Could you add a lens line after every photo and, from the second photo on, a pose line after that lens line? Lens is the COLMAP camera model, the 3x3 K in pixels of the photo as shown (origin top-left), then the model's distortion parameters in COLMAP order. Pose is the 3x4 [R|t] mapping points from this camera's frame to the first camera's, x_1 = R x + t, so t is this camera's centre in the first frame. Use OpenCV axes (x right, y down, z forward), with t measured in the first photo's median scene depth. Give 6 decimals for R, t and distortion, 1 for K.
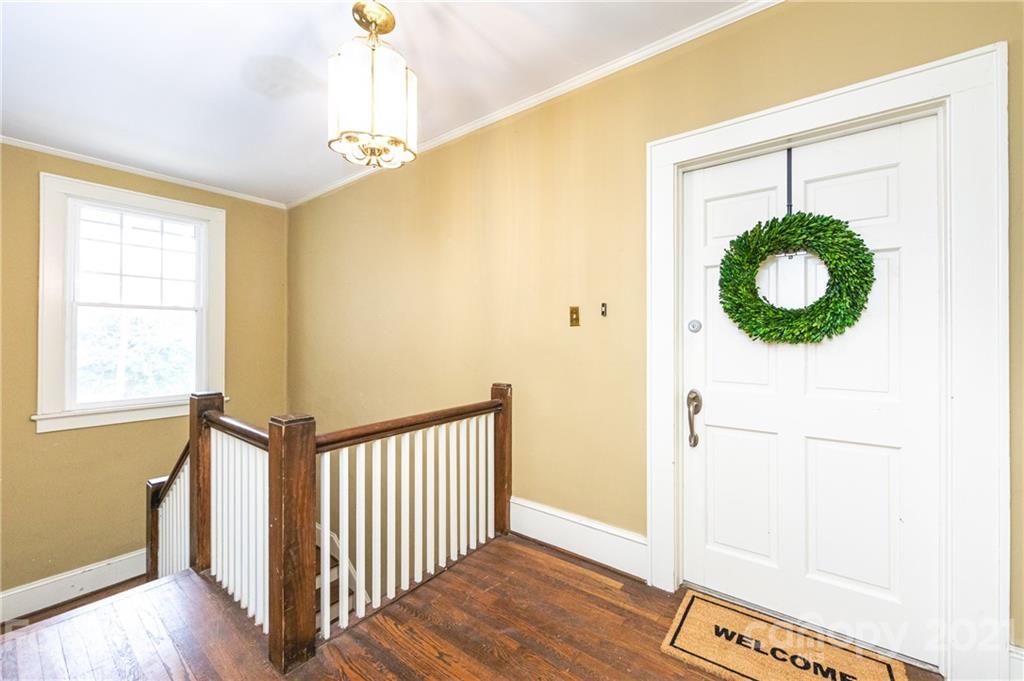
lens RADIAL K [[410.5, 0, 512.0], [0, 410.5, 340.5], [0, 0, 1]] dist [-0.000529, 0.000019]
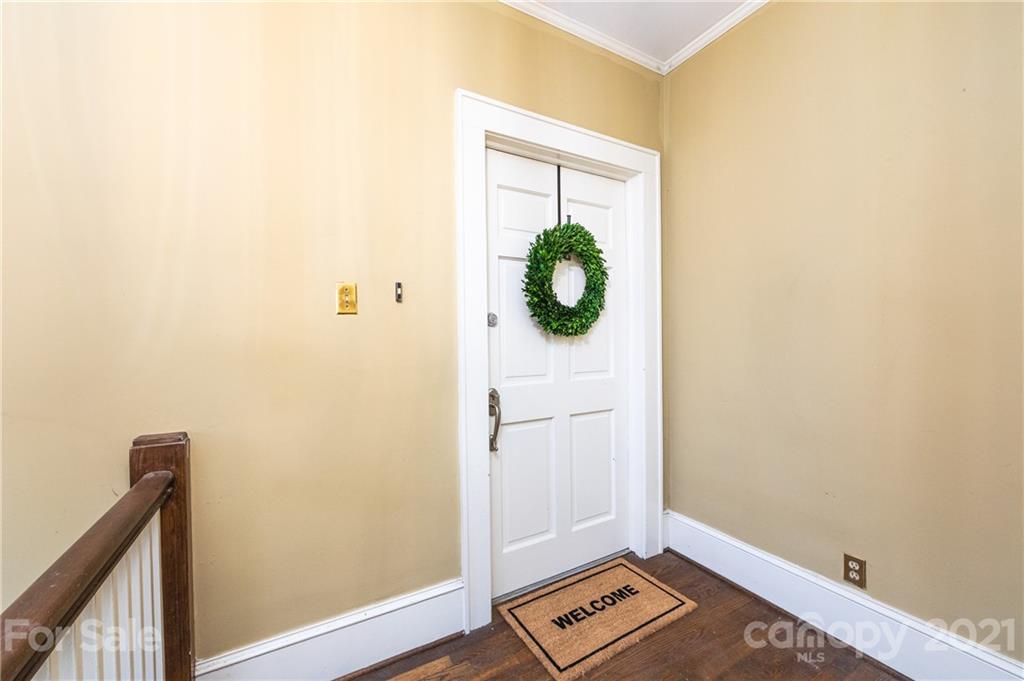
lens RADIAL K [[404.3, 0, 512.6], [0, 404.3, 343.1], [0, 0, 1]] dist [-0.002983, -0.005910]
pose [[0.382766, -0.021491, 0.923595, -0.403662], [0.018575, 0.999706, 0.015564, 0.004835], [-0.923659, 0.011198, 0.383053, 0.667790]]
